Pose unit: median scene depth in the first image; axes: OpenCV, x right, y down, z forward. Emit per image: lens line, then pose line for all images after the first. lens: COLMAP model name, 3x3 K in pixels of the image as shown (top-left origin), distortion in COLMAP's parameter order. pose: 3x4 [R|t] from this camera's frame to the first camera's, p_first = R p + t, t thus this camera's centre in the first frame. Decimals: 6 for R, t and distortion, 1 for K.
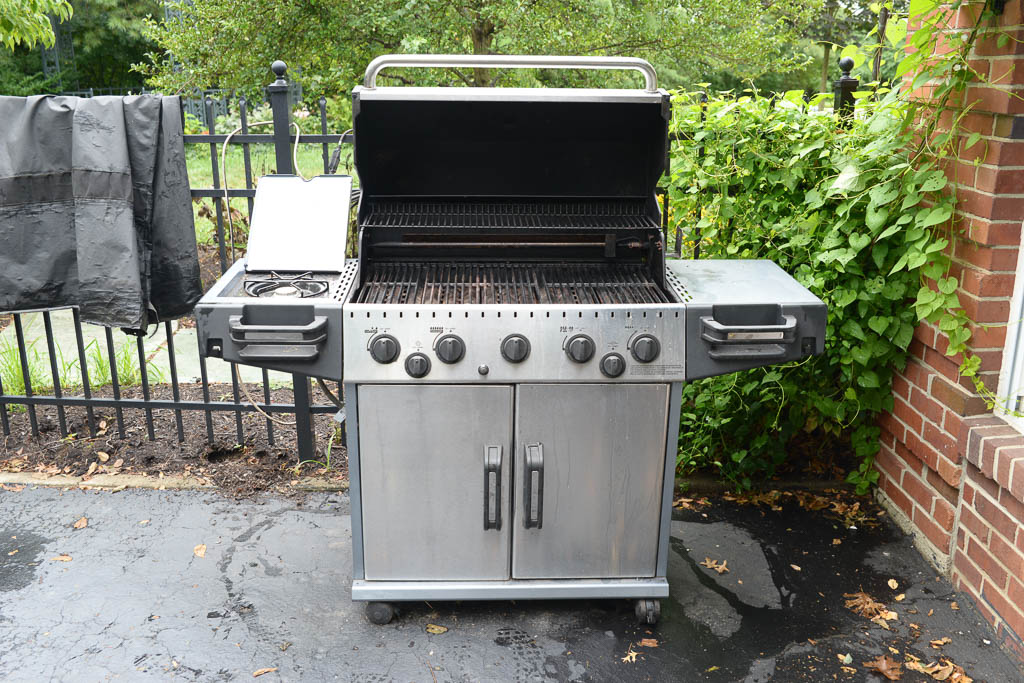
lens RADIAL K [[941.0, 0, 512.0], [0, 941.0, 341.5], [0, 0, 1]] dist [-0.016369, 0.003963]
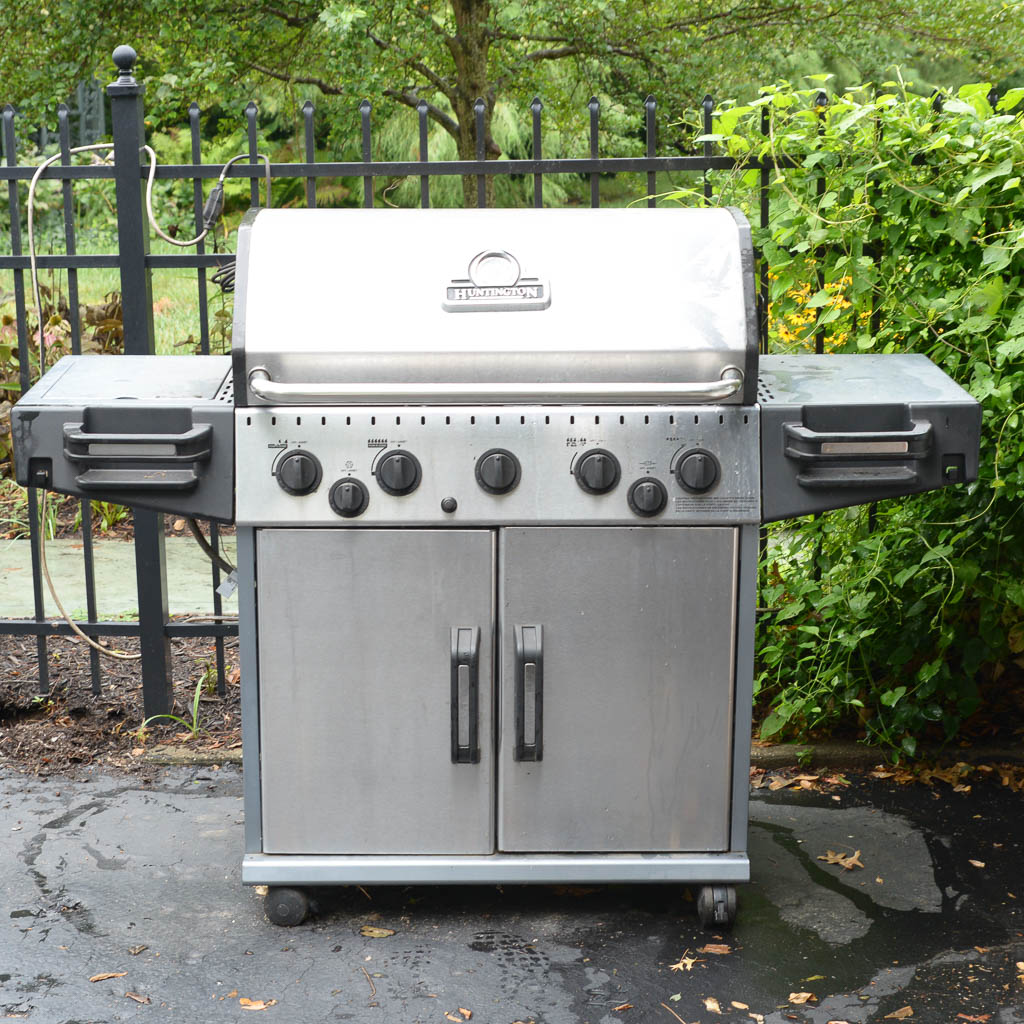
lens RADIAL K [[2192.6, 0, 503.6], [0, 2192.6, 518.3], [0, 0, 1]] dist [0.020871, 0.012630]
pose [[0.999553, -0.004936, -0.029482, 0.042518], [0.002475, 0.996552, -0.082929, 0.135264], [0.029790, 0.082819, 0.996119, -0.417850]]
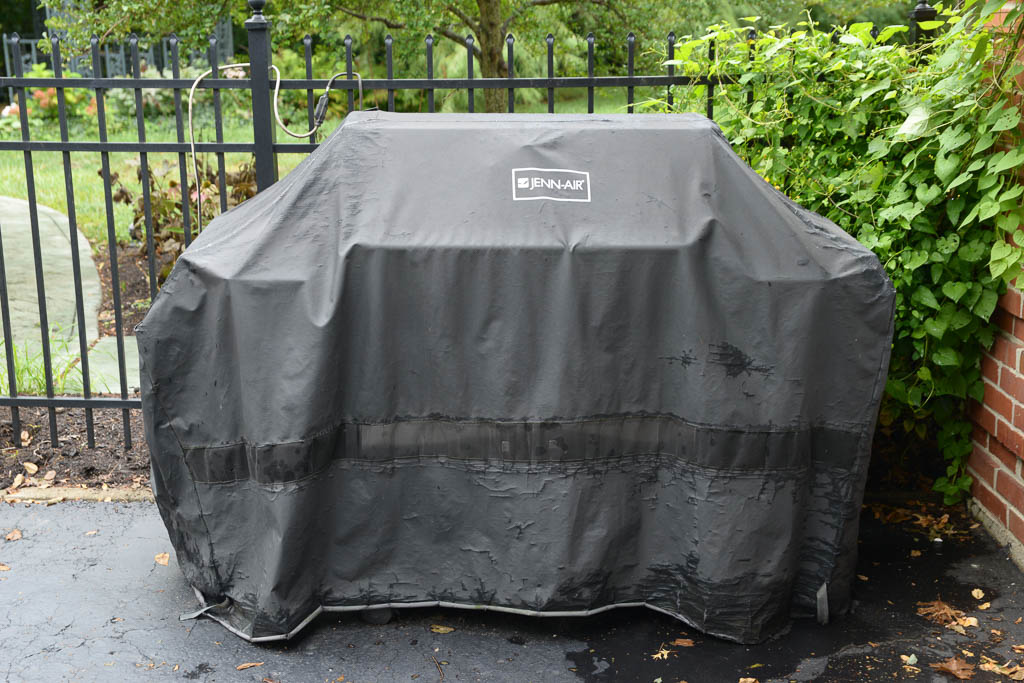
lens RADIAL K [[1409.7, 0, 512.0], [0, 1409.7, 341.5], [0, 0, 1]] dist [0.138397, -0.012847]
pose [[0.999894, -0.001745, -0.014432, 0.004267], [0.000931, 0.998419, -0.056201, 0.098866], [0.014507, 0.056182, 0.998315, -0.300355]]
